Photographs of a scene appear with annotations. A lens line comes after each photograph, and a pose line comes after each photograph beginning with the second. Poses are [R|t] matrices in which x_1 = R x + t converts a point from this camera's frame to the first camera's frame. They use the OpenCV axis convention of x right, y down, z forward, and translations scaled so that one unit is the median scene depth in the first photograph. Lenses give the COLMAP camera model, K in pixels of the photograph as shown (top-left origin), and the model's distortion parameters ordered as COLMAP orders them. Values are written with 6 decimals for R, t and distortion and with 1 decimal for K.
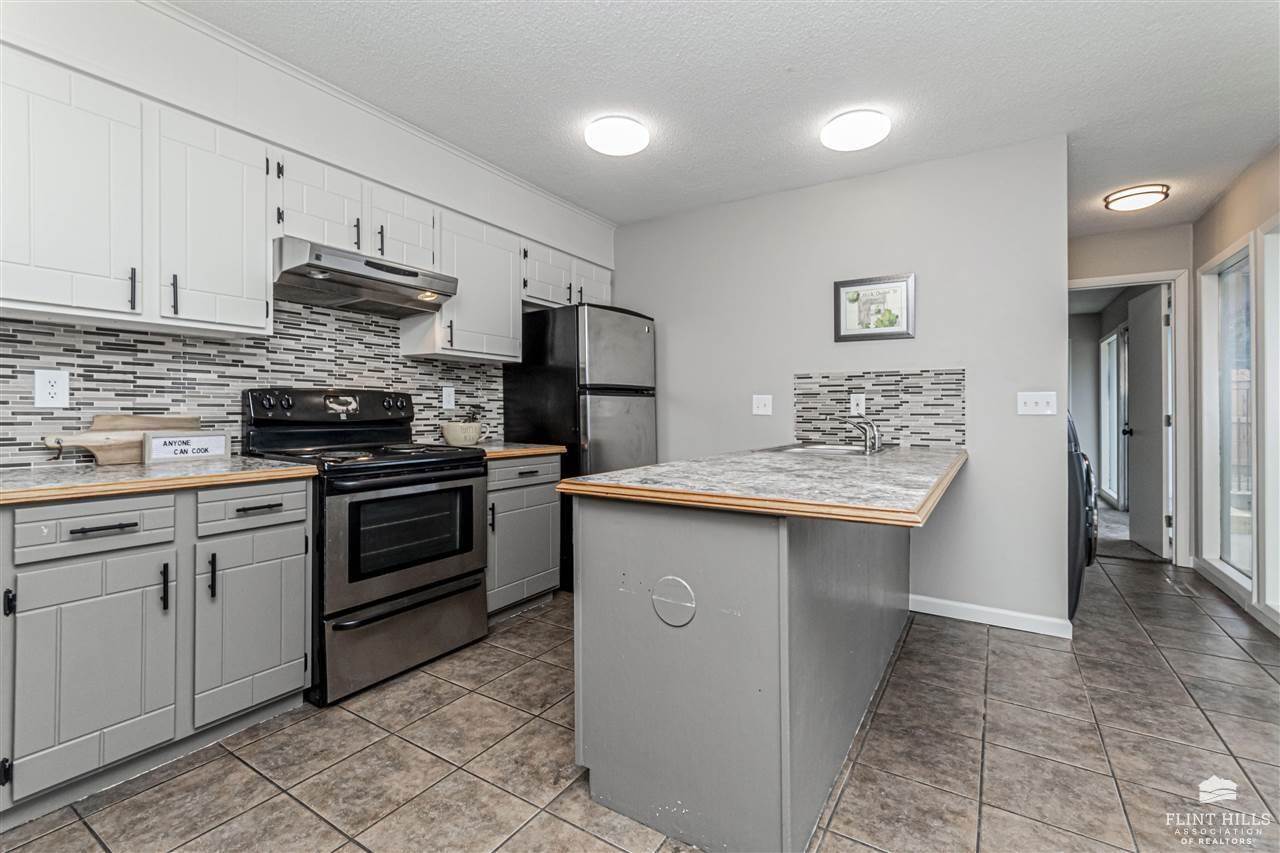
lens RADIAL K [[566.3, 0, 646.4], [0, 566.3, 415.7], [0, 0, 1]] dist [0.000774, 0.000798]
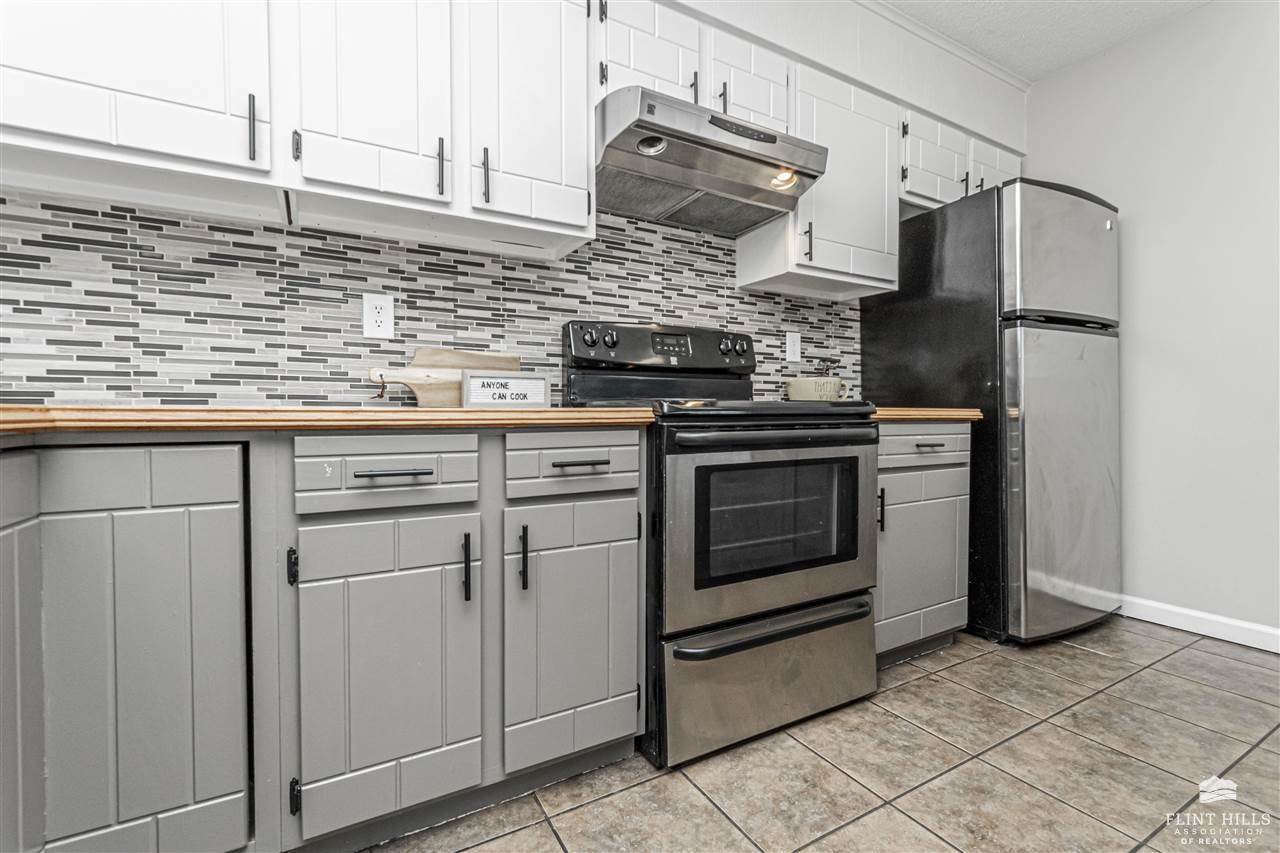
lens RADIAL K [[566.6, 0, 645.1], [0, 566.6, 428.6], [0, 0, 1]] dist [-0.002316, 0.000280]
pose [[0.883839, 0.005582, -0.467759, -0.221501], [0.001779, 0.999881, 0.015294, 0.080912], [0.467788, -0.014349, 0.883724, 0.324654]]
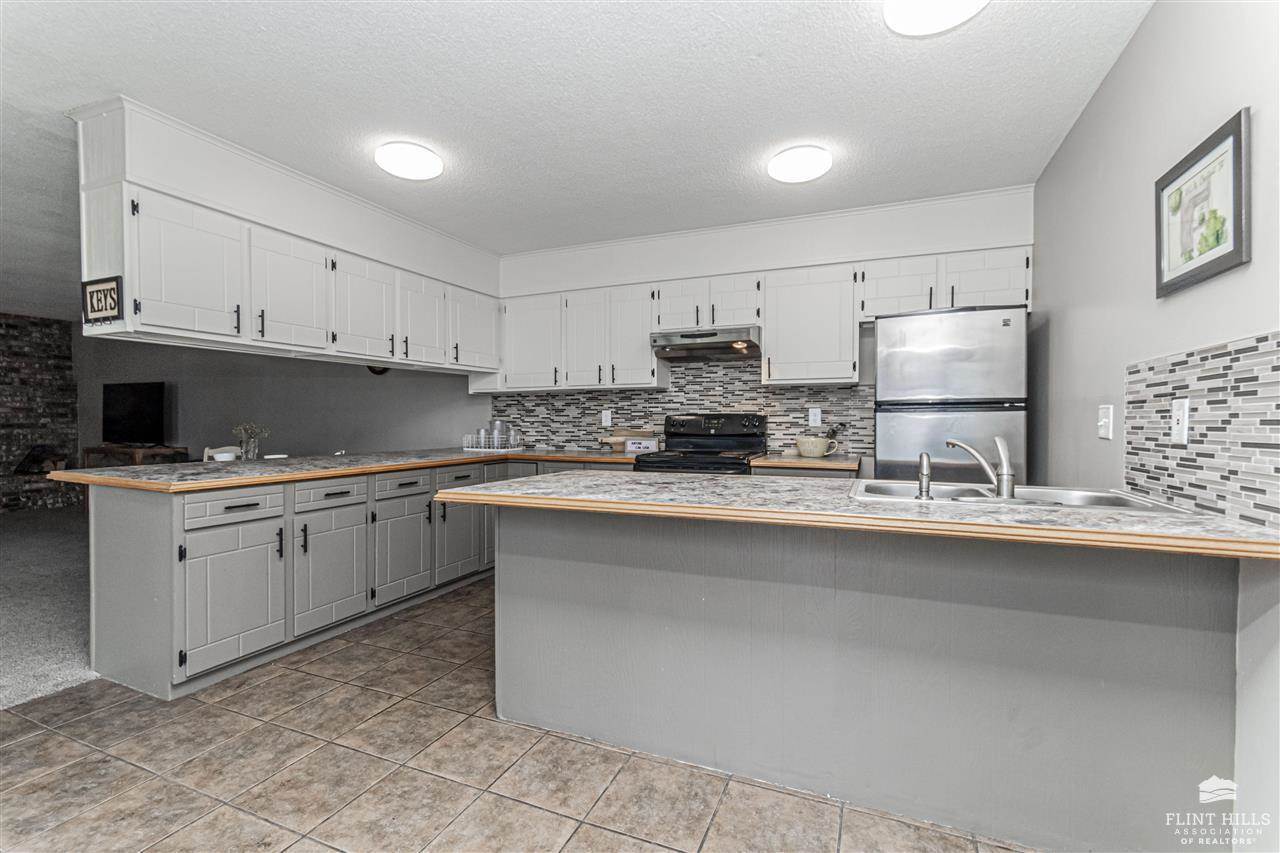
lens RADIAL K [[558.7, 0, 638.5], [0, 558.7, 431.8], [0, 0, 1]] dist [0.000136, 0.006274]
pose [[0.153554, 0.013524, -0.988048, 0.965023], [-0.008969, 0.999884, 0.012292, -0.015029], [0.988100, 0.006975, 0.153657, 0.575393]]
